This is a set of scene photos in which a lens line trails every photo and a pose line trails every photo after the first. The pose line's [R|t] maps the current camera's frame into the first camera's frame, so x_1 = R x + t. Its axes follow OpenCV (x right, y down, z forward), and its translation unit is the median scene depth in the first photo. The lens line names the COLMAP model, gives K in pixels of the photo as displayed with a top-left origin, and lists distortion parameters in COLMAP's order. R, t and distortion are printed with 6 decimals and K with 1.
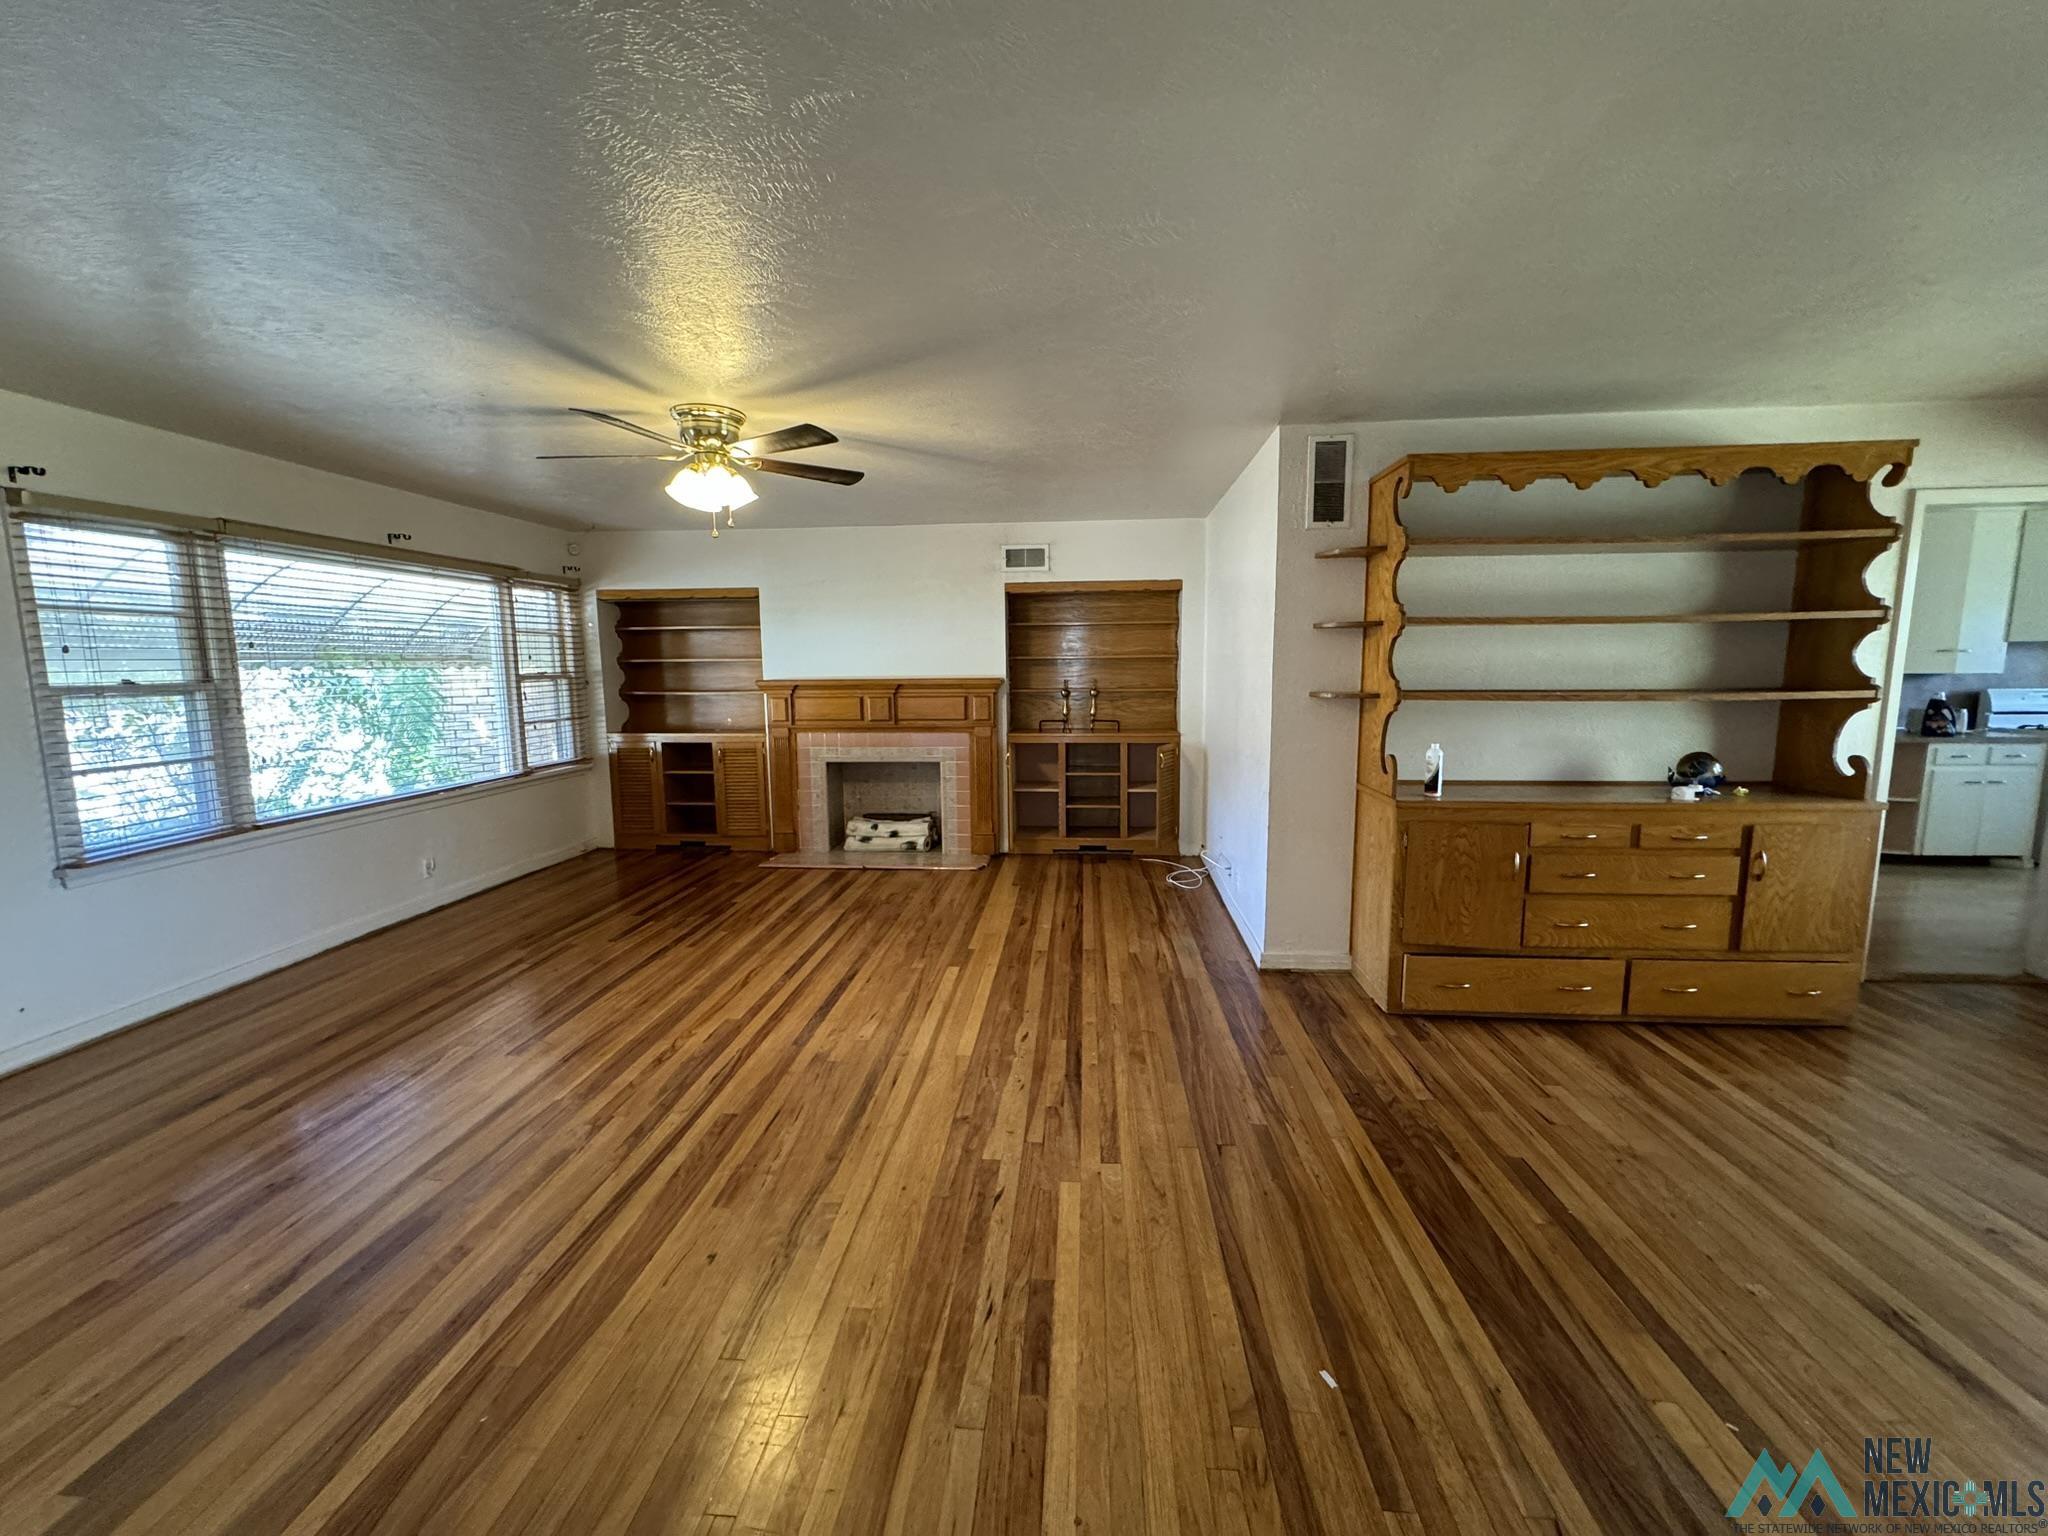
lens RADIAL K [[814.8, 0, 1022.3], [0, 814.8, 768.9], [0, 0, 1]] dist [-0.000168, 0.000436]
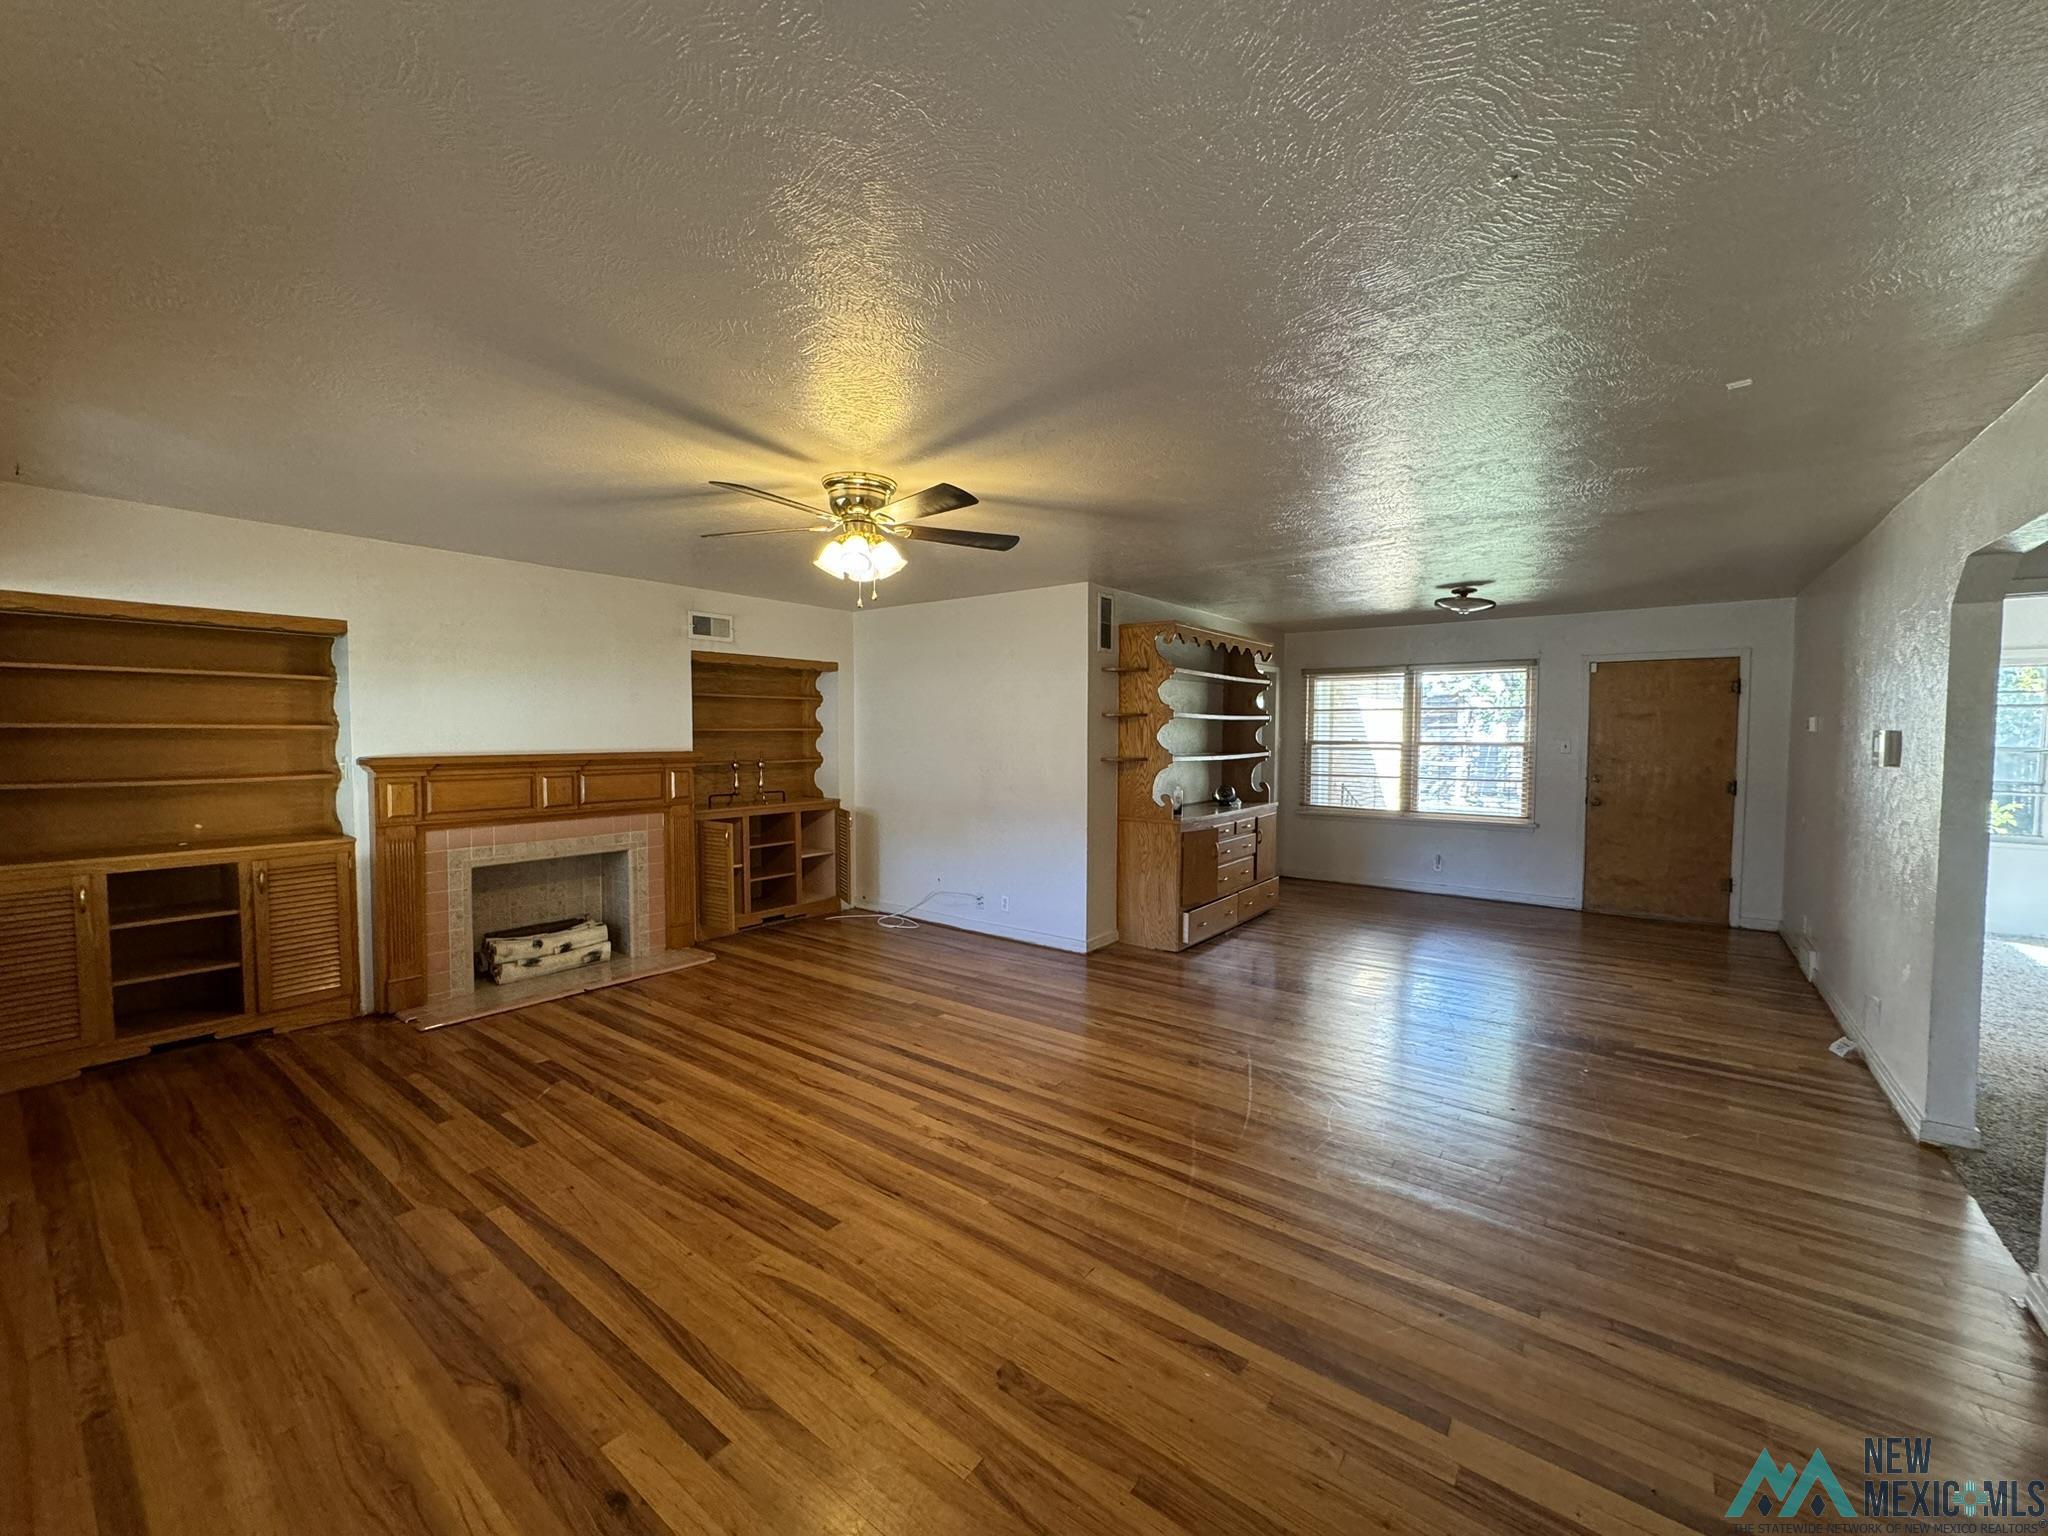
lens RADIAL K [[814.8, 0, 1022.3], [0, 814.8, 768.9], [0, 0, 1]] dist [-0.000168, 0.000436]
pose [[0.540500, -0.028396, 0.840864, -0.800227], [0.099787, 0.994539, -0.030557, -0.034276], [-0.835405, 0.100423, 0.540383, 0.250267]]
